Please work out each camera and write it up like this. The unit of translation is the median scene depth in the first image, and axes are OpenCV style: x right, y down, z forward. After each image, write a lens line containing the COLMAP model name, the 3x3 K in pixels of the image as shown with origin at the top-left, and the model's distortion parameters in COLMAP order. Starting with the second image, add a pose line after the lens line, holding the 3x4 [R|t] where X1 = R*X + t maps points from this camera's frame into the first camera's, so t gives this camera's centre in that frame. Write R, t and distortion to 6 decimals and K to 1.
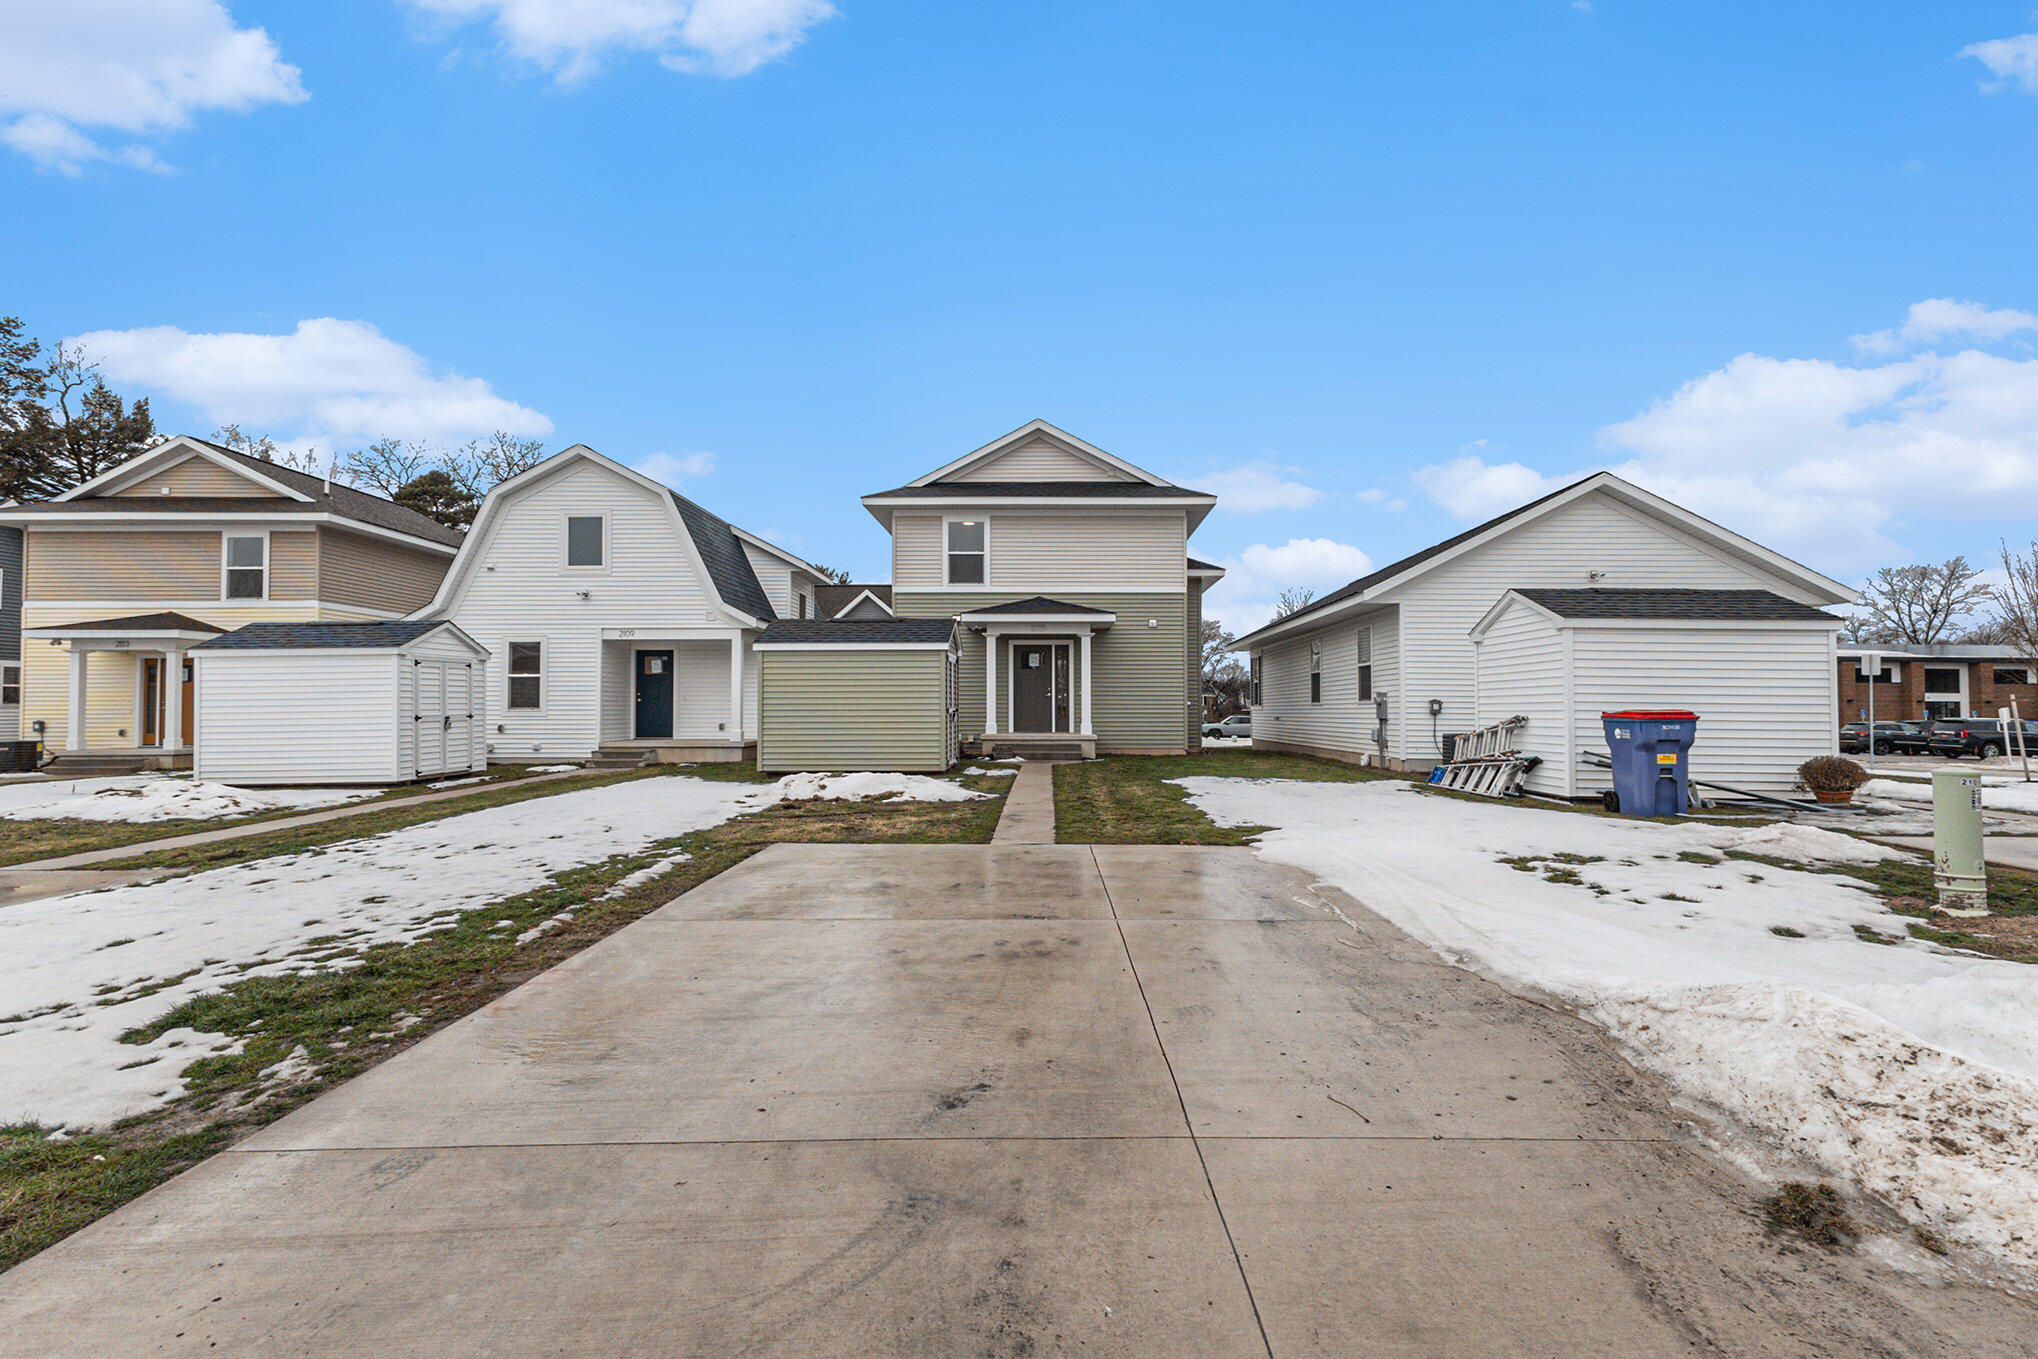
lens RADIAL K [[924.1, 0, 1024.7], [0, 924.1, 688.7], [0, 0, 1]] dist [-0.002675, -0.000125]
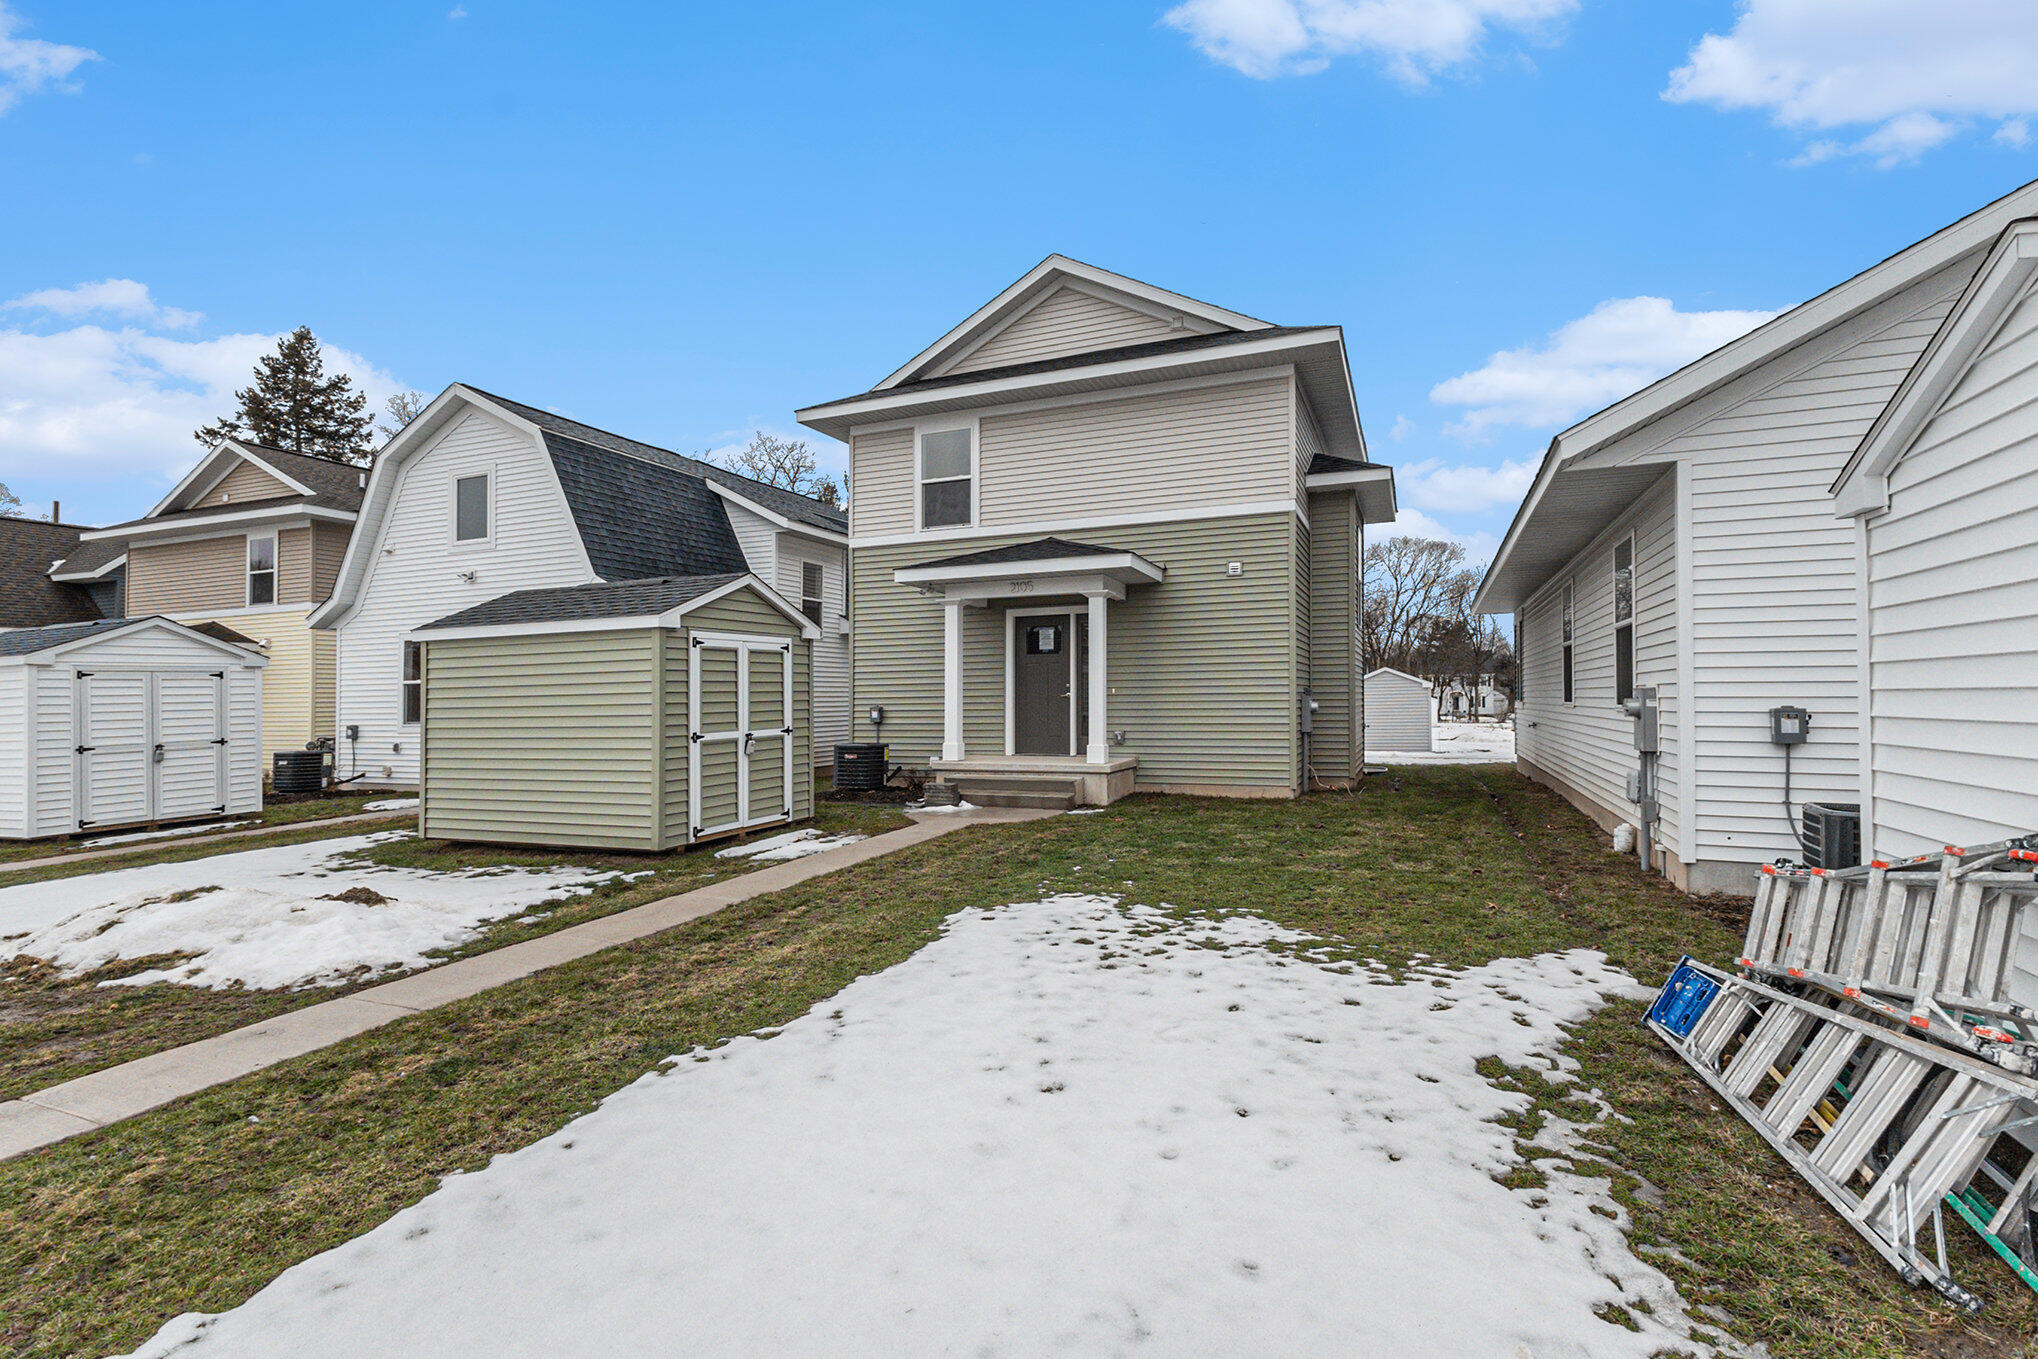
lens RADIAL K [[924.1, 0, 1024.7], [0, 924.1, 688.7], [0, 0, 1]] dist [-0.002675, -0.000125]
pose [[0.934315, -0.017320, -0.356027, 0.223547], [0.023611, 0.999632, 0.013333, -0.006370], [0.355665, -0.020863, 0.934381, 0.417681]]
